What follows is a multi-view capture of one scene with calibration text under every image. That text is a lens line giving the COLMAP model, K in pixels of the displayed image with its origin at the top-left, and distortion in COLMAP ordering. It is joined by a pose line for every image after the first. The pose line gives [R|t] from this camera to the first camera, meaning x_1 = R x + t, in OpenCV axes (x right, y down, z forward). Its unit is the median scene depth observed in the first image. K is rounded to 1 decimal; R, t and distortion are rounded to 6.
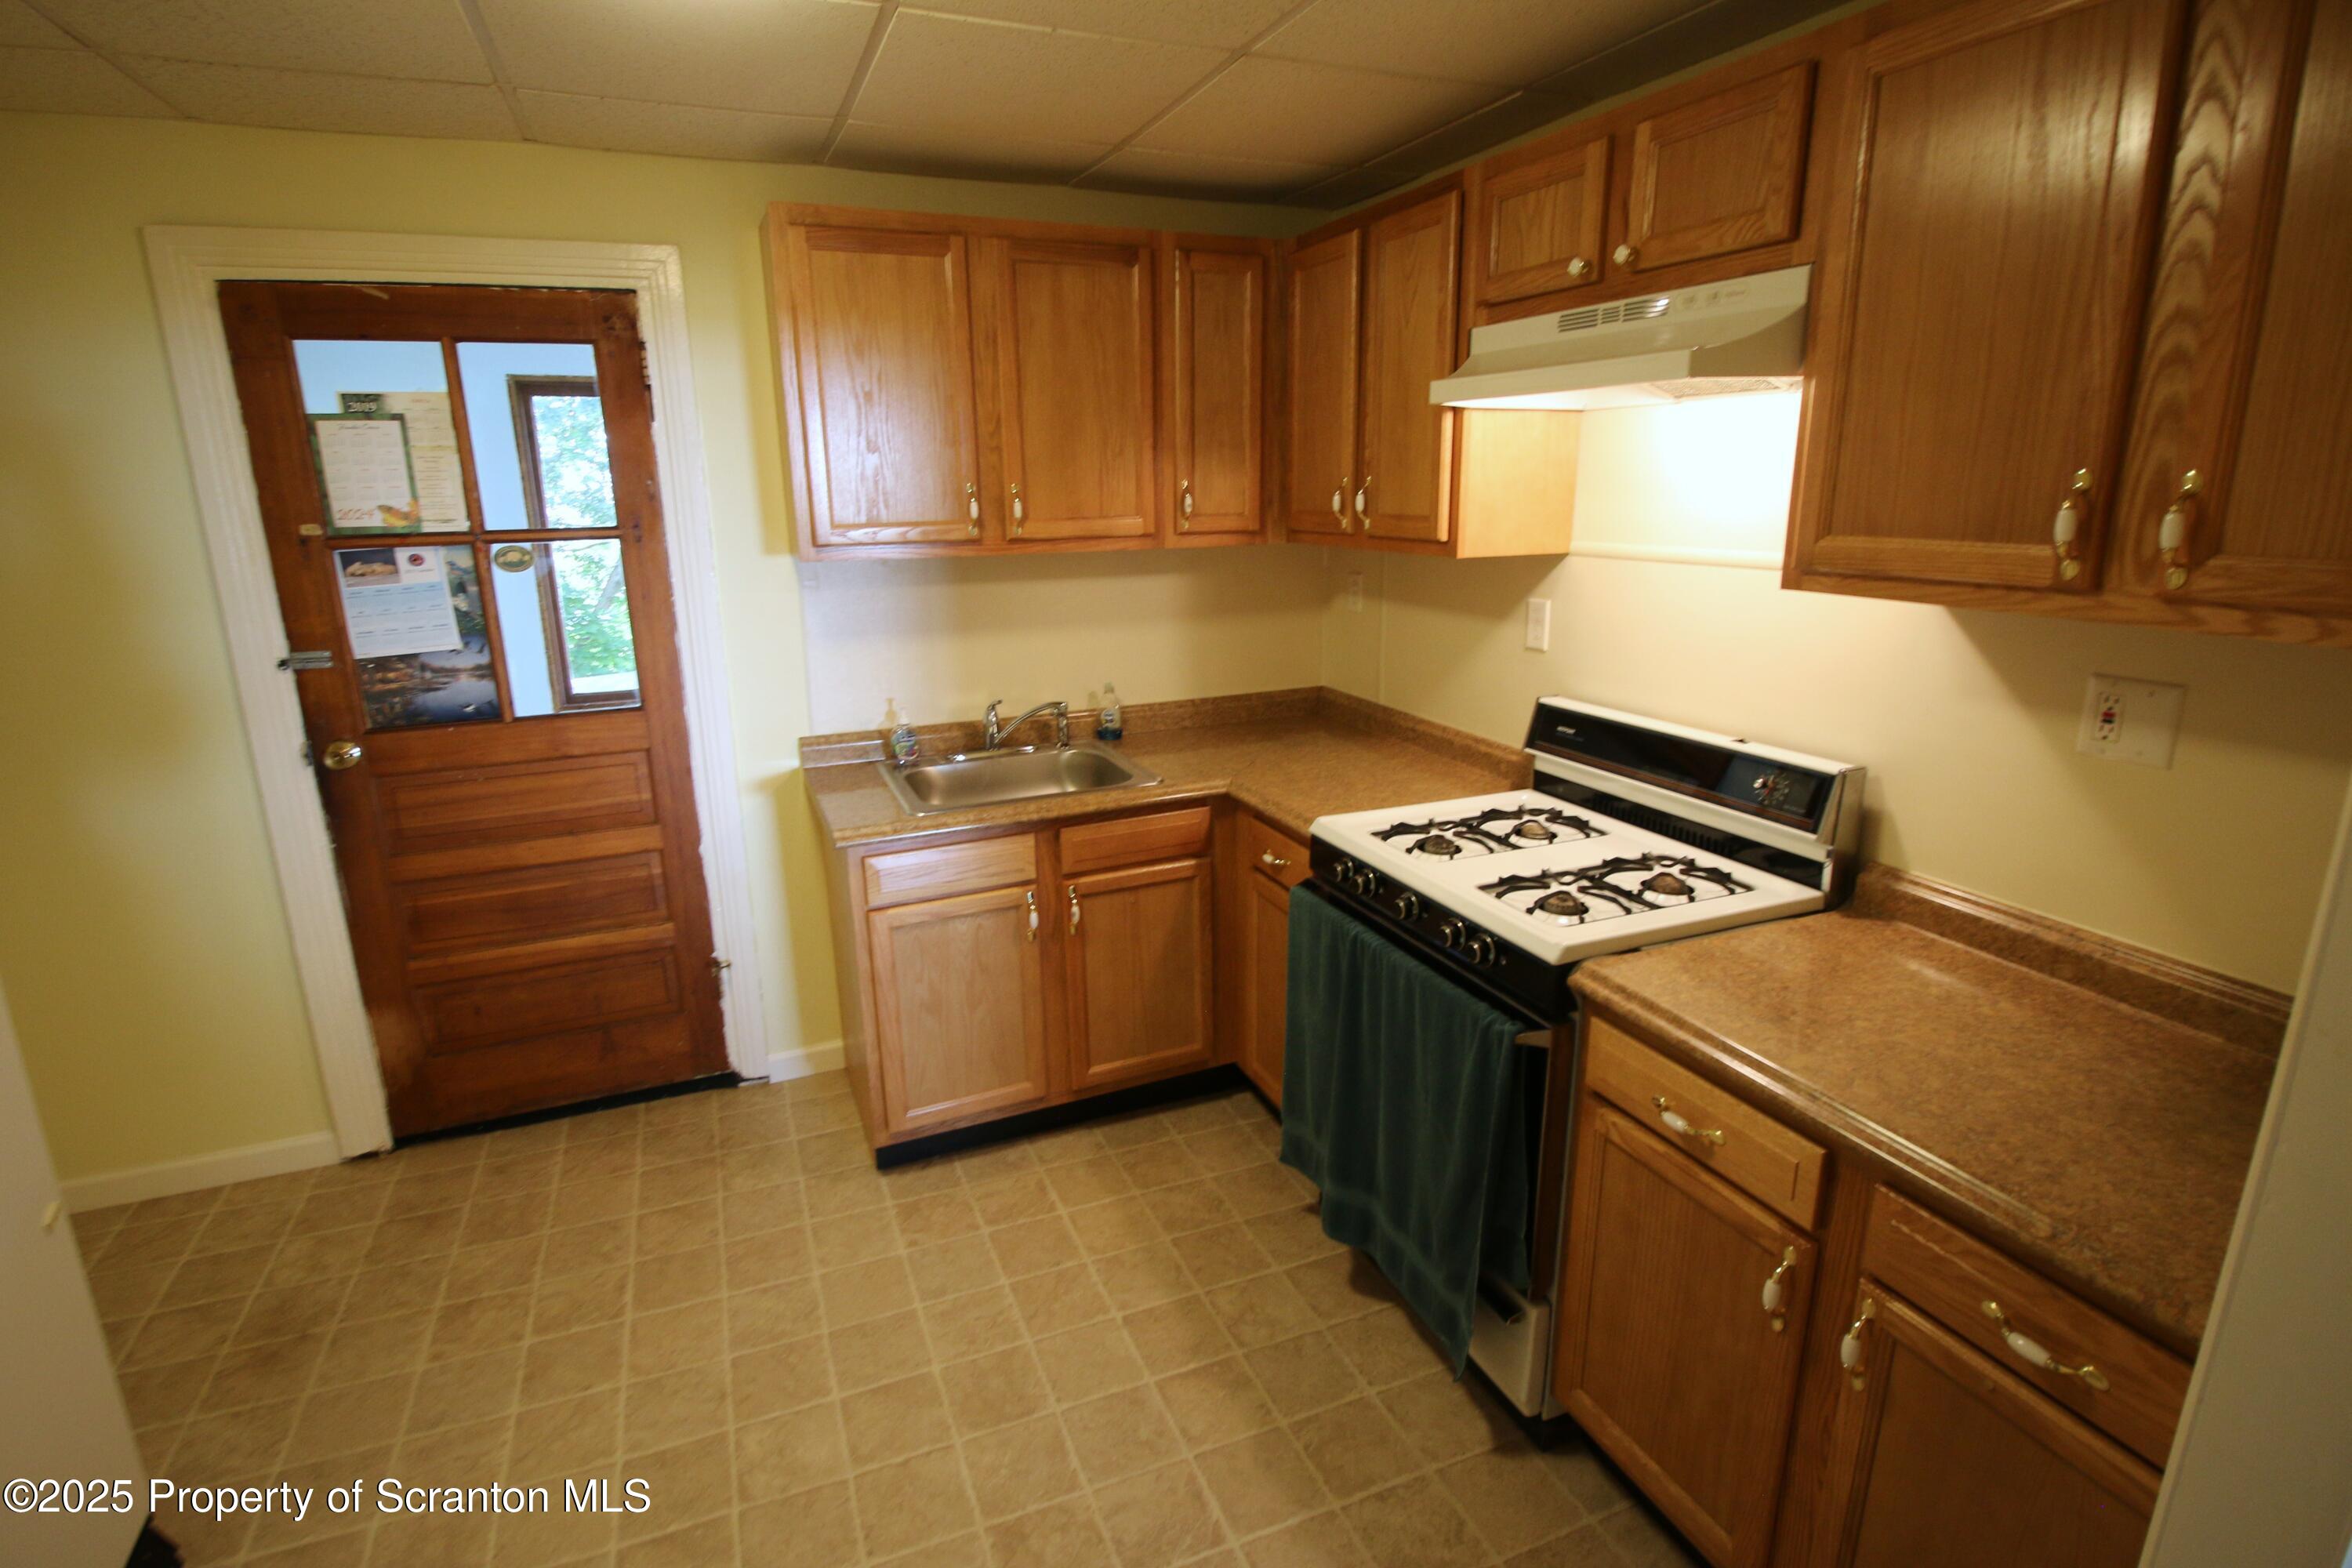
lens RADIAL K [[1154.5, 0, 1179.4], [0, 1154.5, 774.0], [0, 0, 1]] dist [-0.006756, -0.005913]
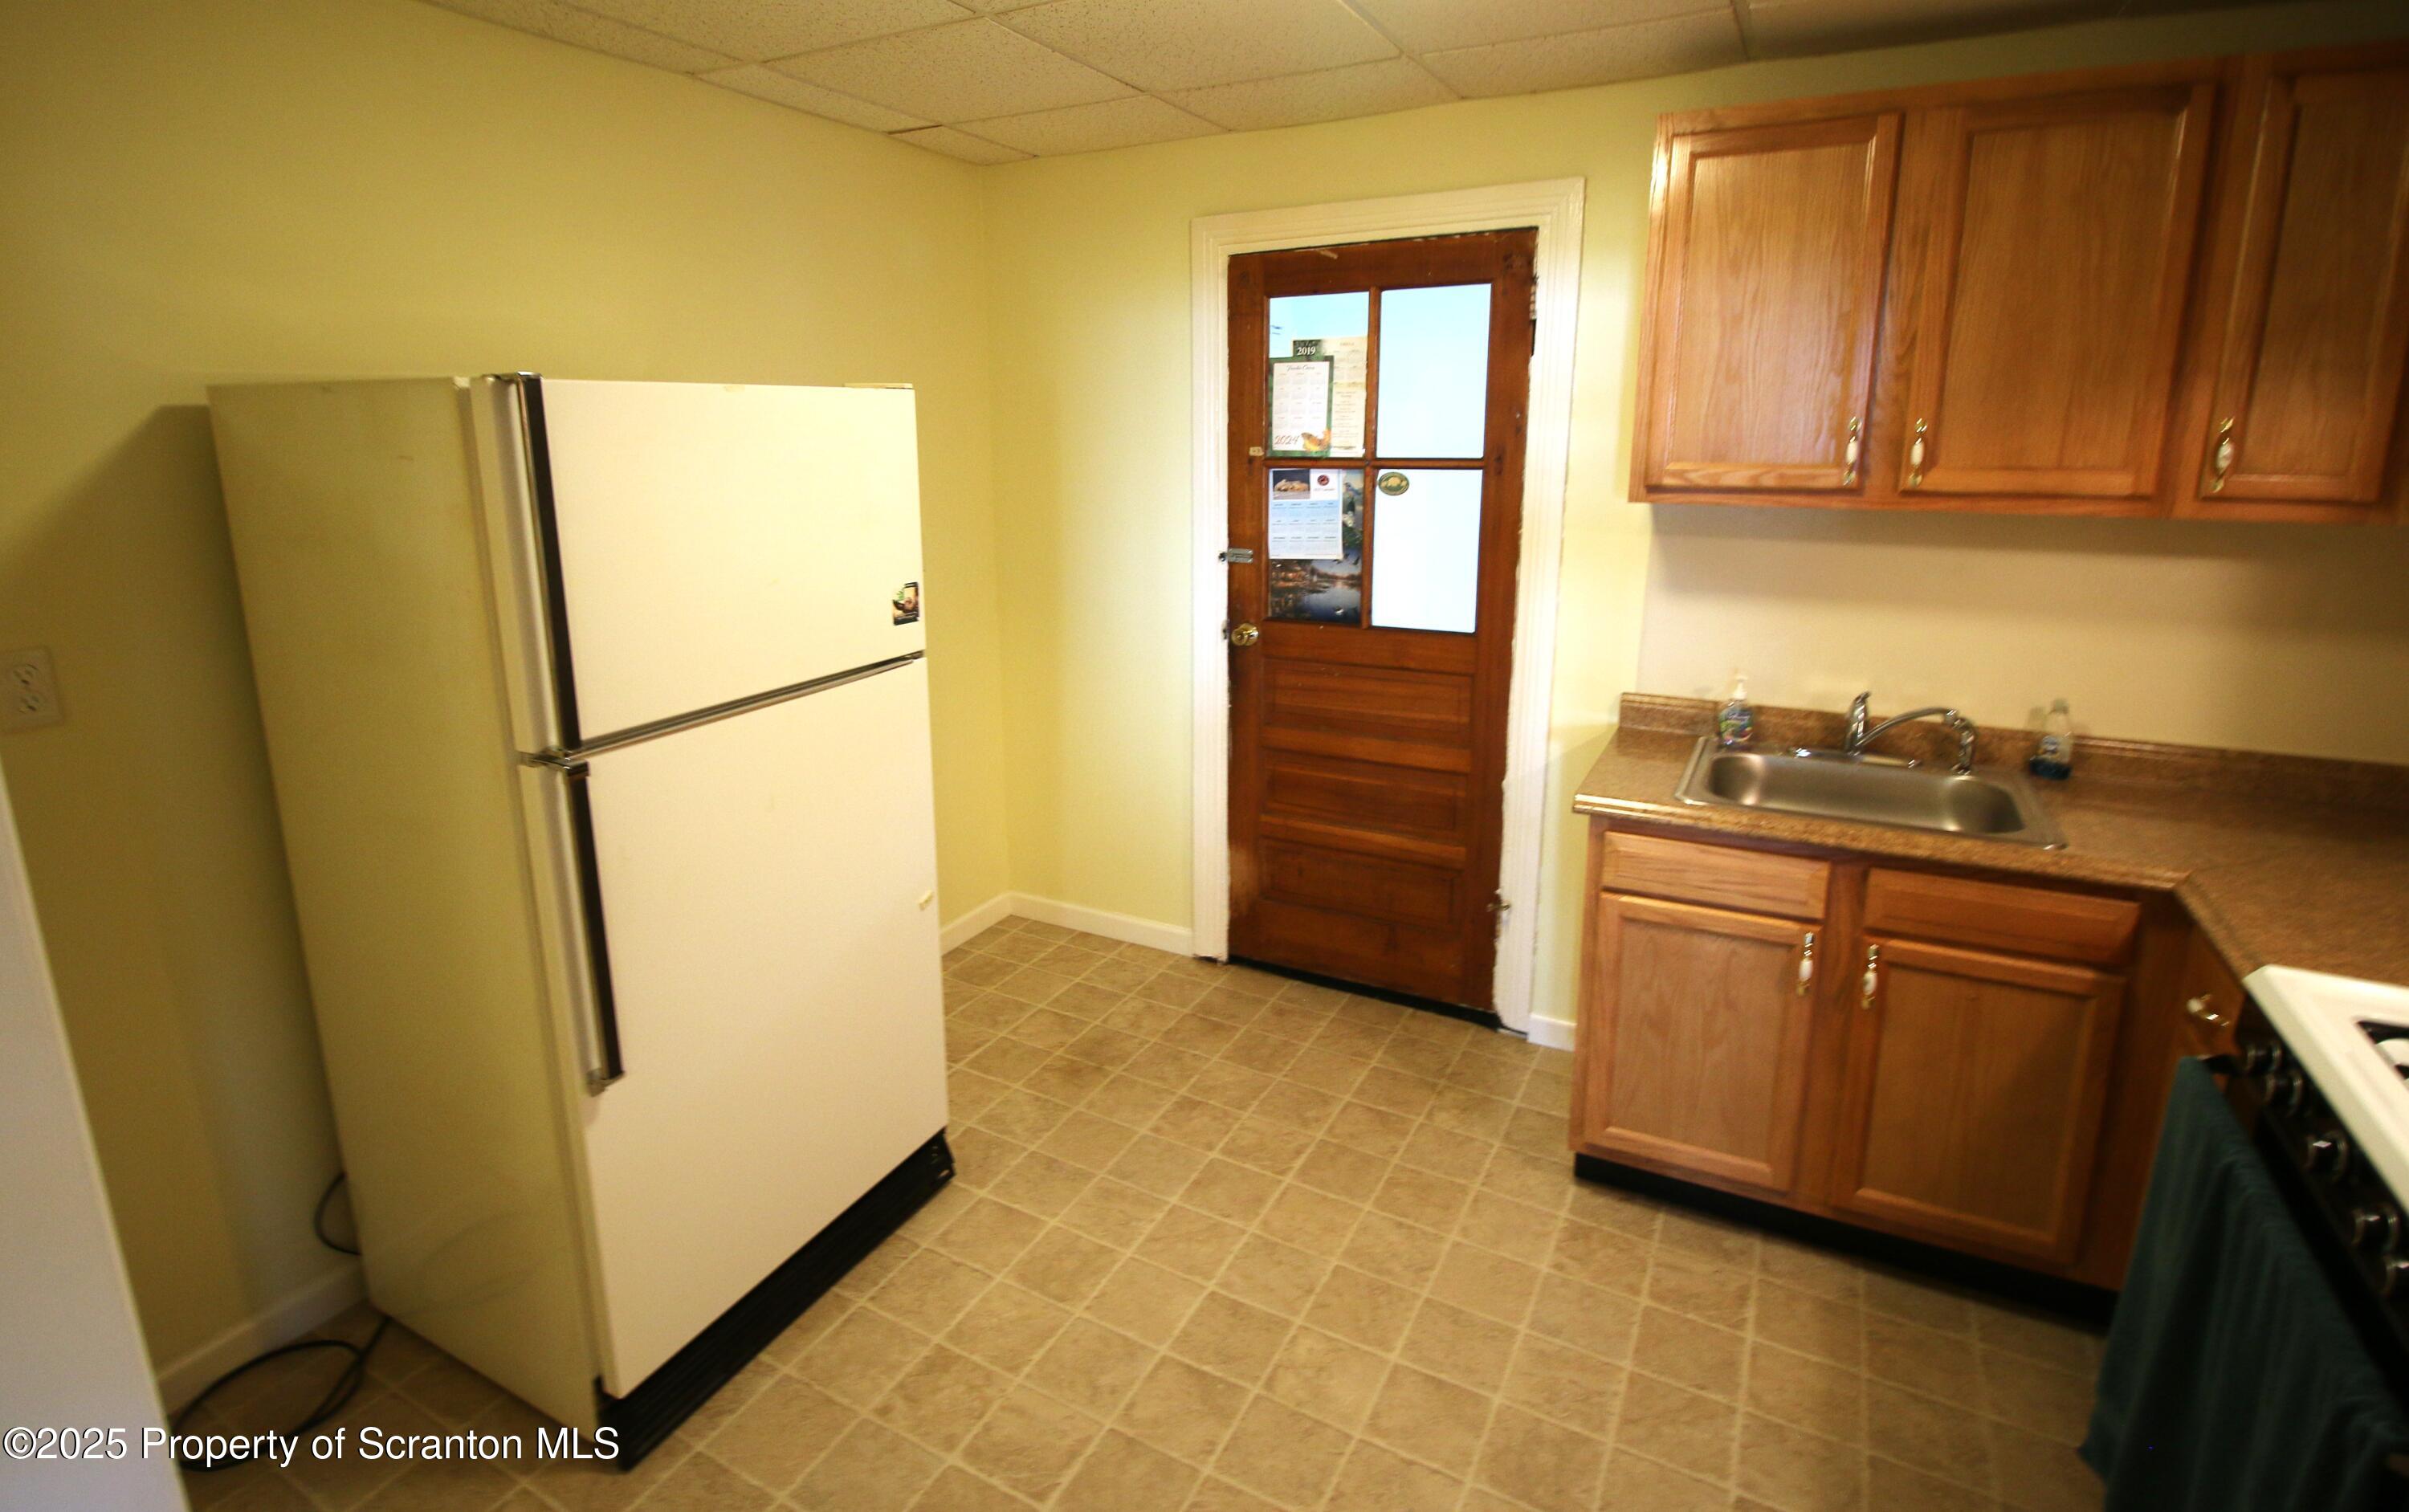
lens RADIAL K [[1197.9, 0, 1160.9], [0, 1197.9, 686.9], [0, 0, 1]] dist [-0.009799, -0.006595]
pose [[0.606081, 0.178781, -0.775051, 0.203483], [-0.200955, 0.977219, 0.068270, -0.029238], [0.769599, 0.114373, 0.628200, 0.126327]]
